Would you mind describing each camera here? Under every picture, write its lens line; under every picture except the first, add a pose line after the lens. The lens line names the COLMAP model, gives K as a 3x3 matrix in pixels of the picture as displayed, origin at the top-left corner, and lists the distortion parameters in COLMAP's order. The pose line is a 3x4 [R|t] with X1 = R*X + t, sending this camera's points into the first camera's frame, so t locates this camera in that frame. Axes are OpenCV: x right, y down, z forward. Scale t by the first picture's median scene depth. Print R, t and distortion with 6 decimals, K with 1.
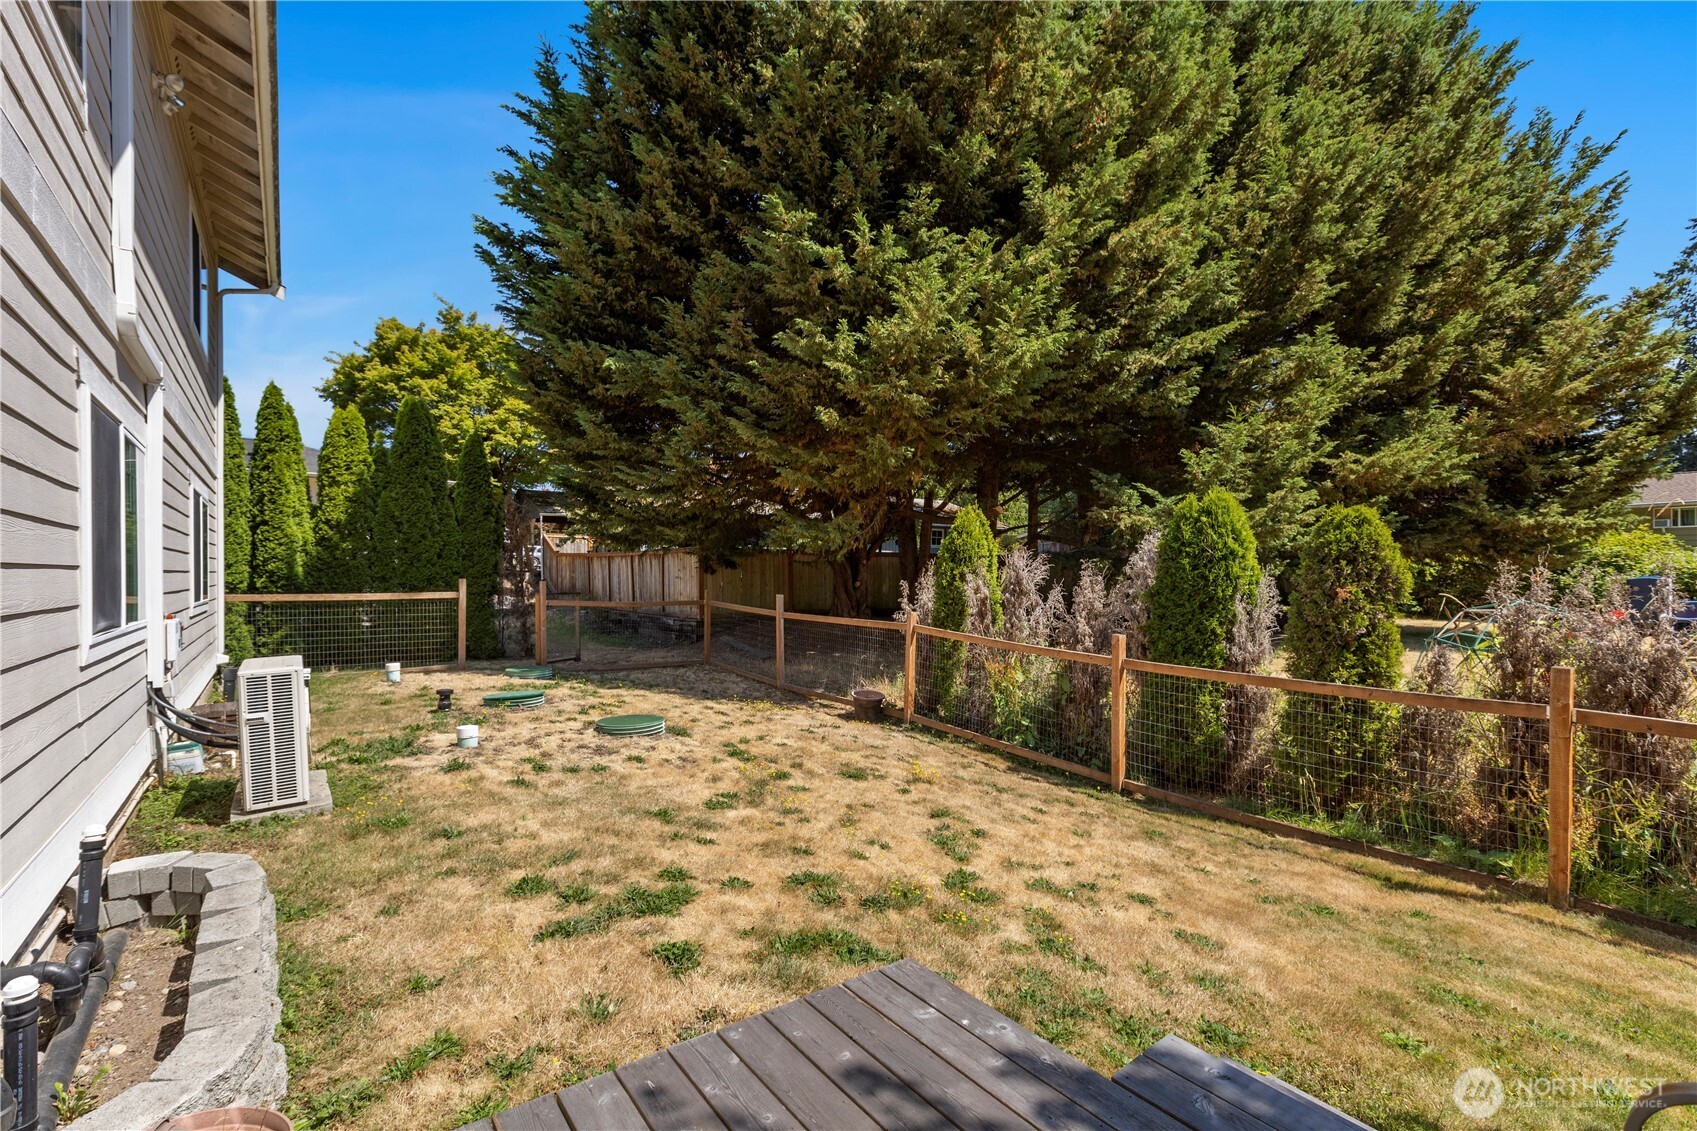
lens RADIAL K [[751.4, 0, 845.8], [0, 751.4, 564.1], [0, 0, 1]] dist [0.001958, -0.000456]
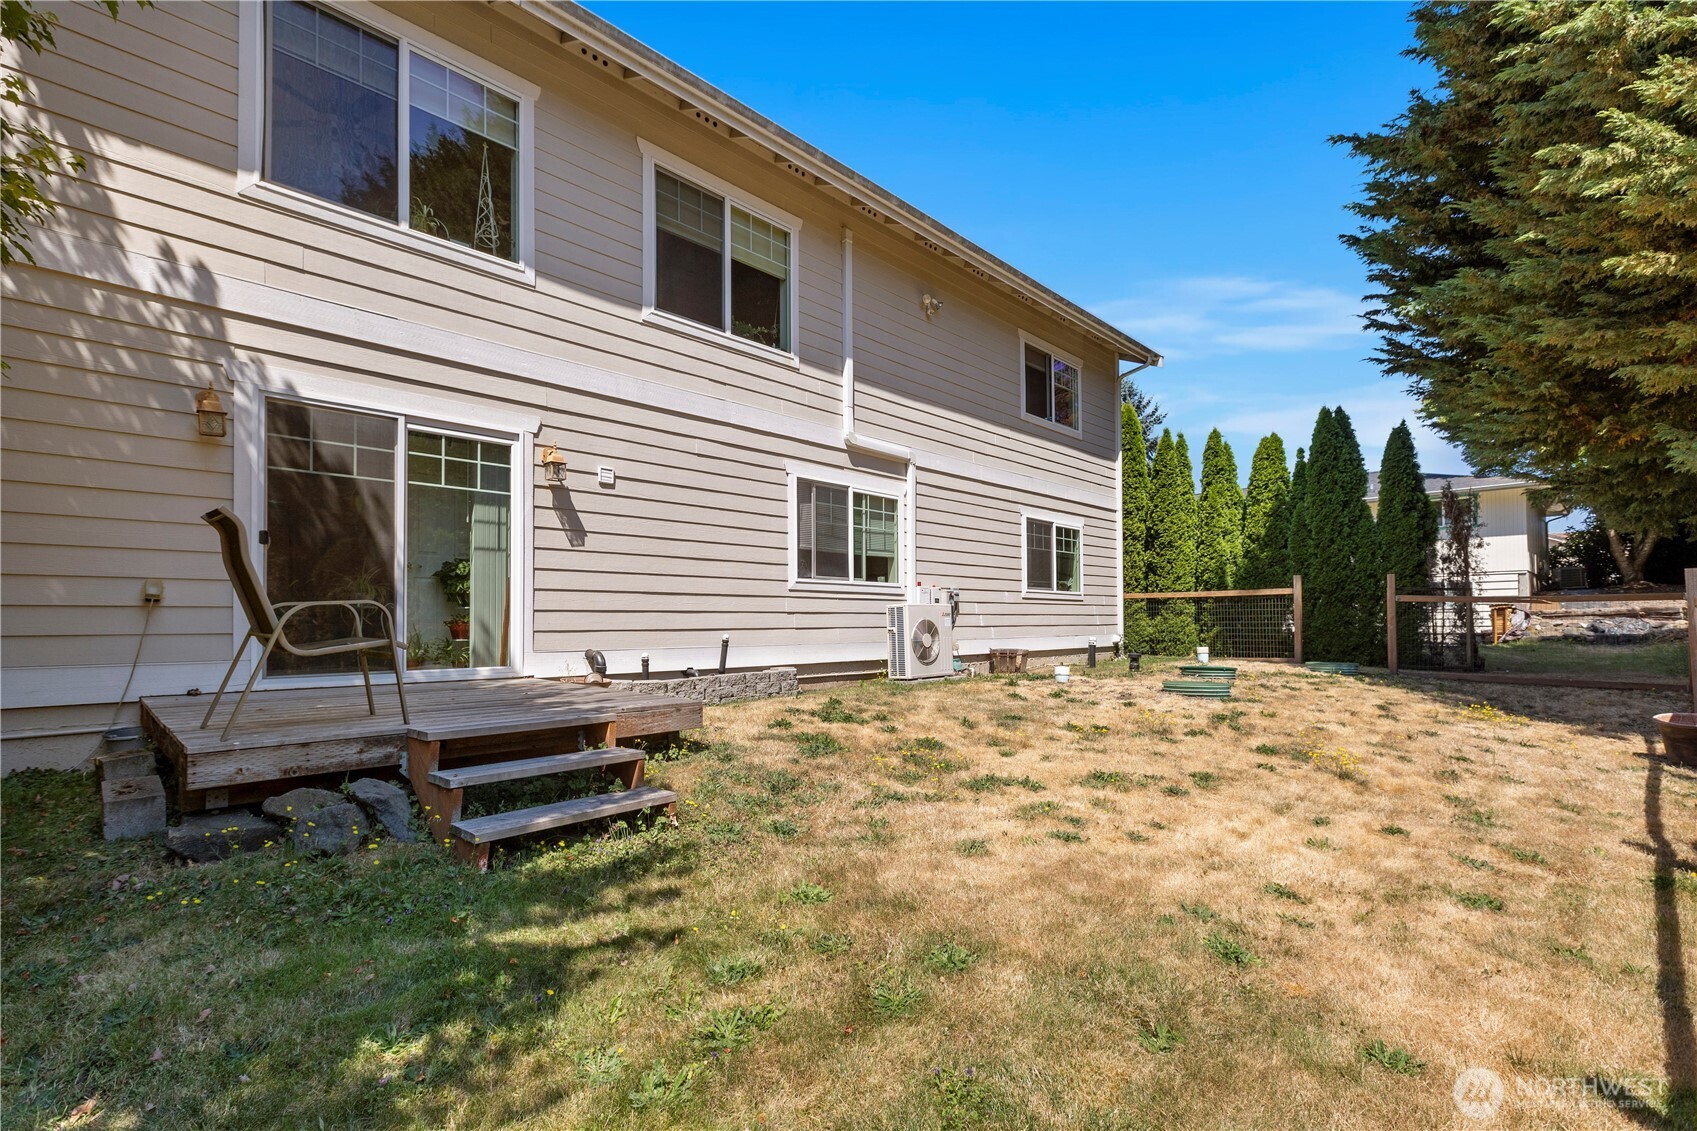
lens RADIAL K [[794.1, 0, 869.7], [0, 794.1, 587.3], [0, 0, 1]] dist [0.001554, 0.000229]
pose [[0.200012, -0.046566, -0.978686, 0.419335], [0.021435, 0.998839, -0.043145, 0.067973], [0.979559, -0.012349, 0.200778, 0.206618]]
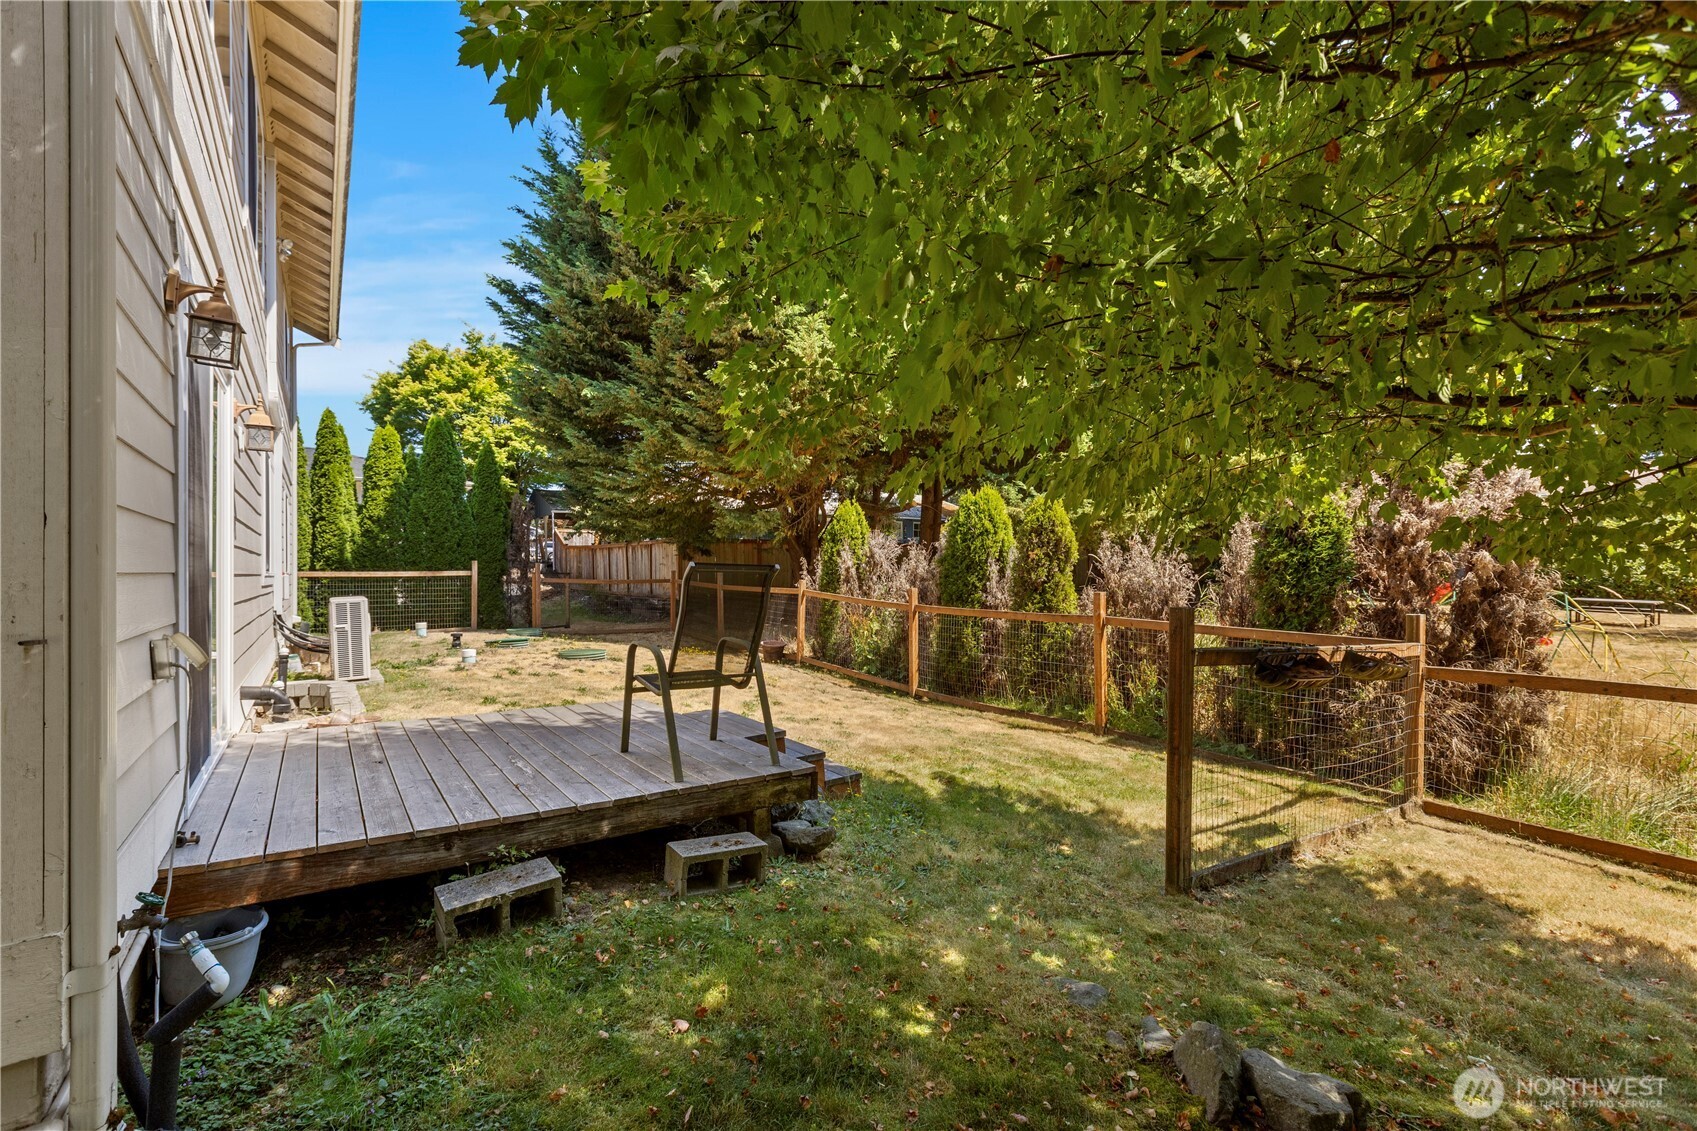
lens RADIAL K [[751.4, 0, 845.4], [0, 751.4, 548.2], [0, 0, 1]] dist [0.001958, -0.000456]
pose [[0.999502, -0.007120, -0.030749, 0.157753], [0.006637, 0.999854, -0.015765, 0.022264], [0.030856, 0.015553, 0.999403, -0.255416]]
